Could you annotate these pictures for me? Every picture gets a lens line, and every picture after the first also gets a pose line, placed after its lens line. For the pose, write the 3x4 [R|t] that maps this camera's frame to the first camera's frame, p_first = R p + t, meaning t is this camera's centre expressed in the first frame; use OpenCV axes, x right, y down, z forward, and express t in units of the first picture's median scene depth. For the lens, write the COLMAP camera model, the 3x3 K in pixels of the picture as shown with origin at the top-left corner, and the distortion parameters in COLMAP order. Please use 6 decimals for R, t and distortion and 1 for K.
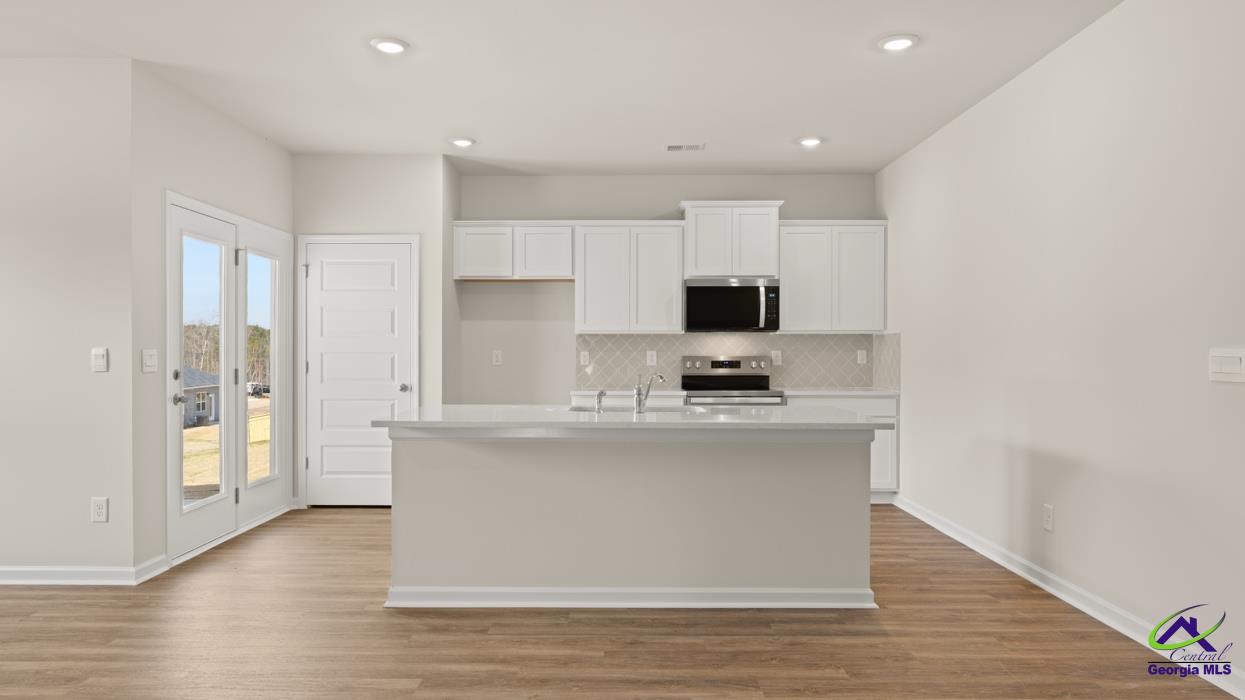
lens RADIAL K [[768.3, 0, 622.5], [0, 768.3, 350.0], [0, 0, 1]] dist [-0.000989, 0.000452]
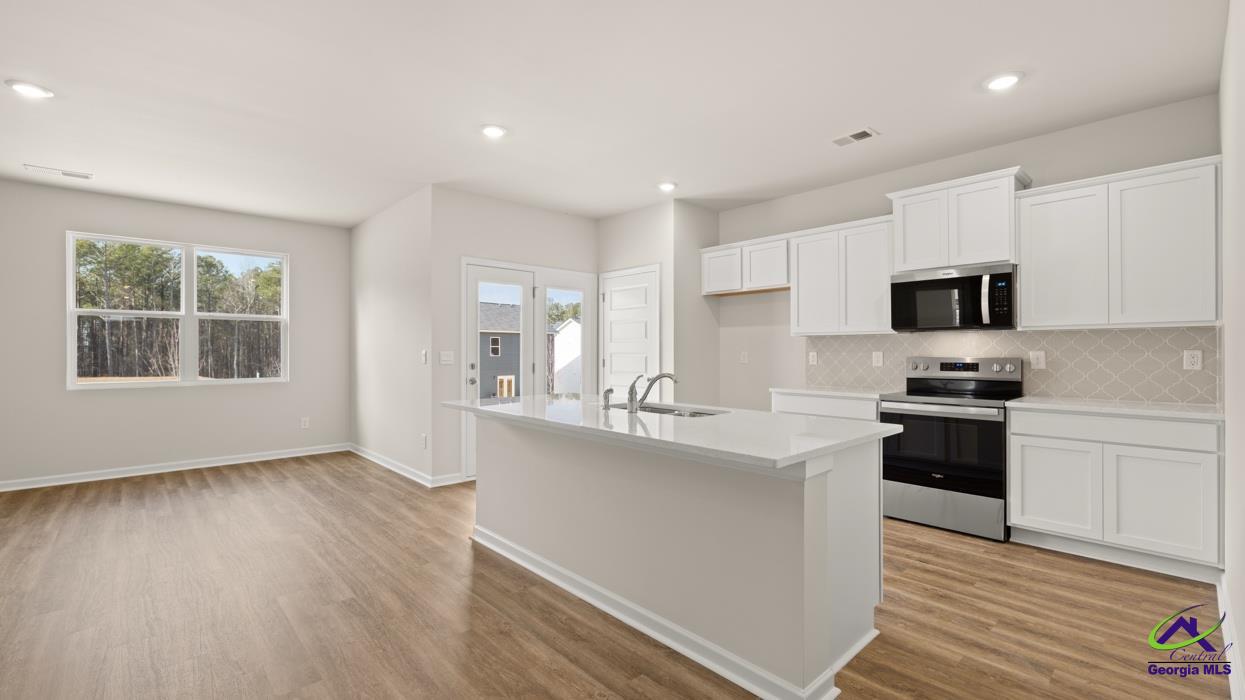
lens RADIAL K [[523.7, 0, 619.7], [0, 523.7, 347.2], [0, 0, 1]] dist [-0.002967, -0.000495]
pose [[0.681849, -0.006244, -0.731467, 0.323754], [0.001783, 0.999975, -0.006874, -0.000495], [0.731491, 0.003383, 0.681843, 0.317094]]
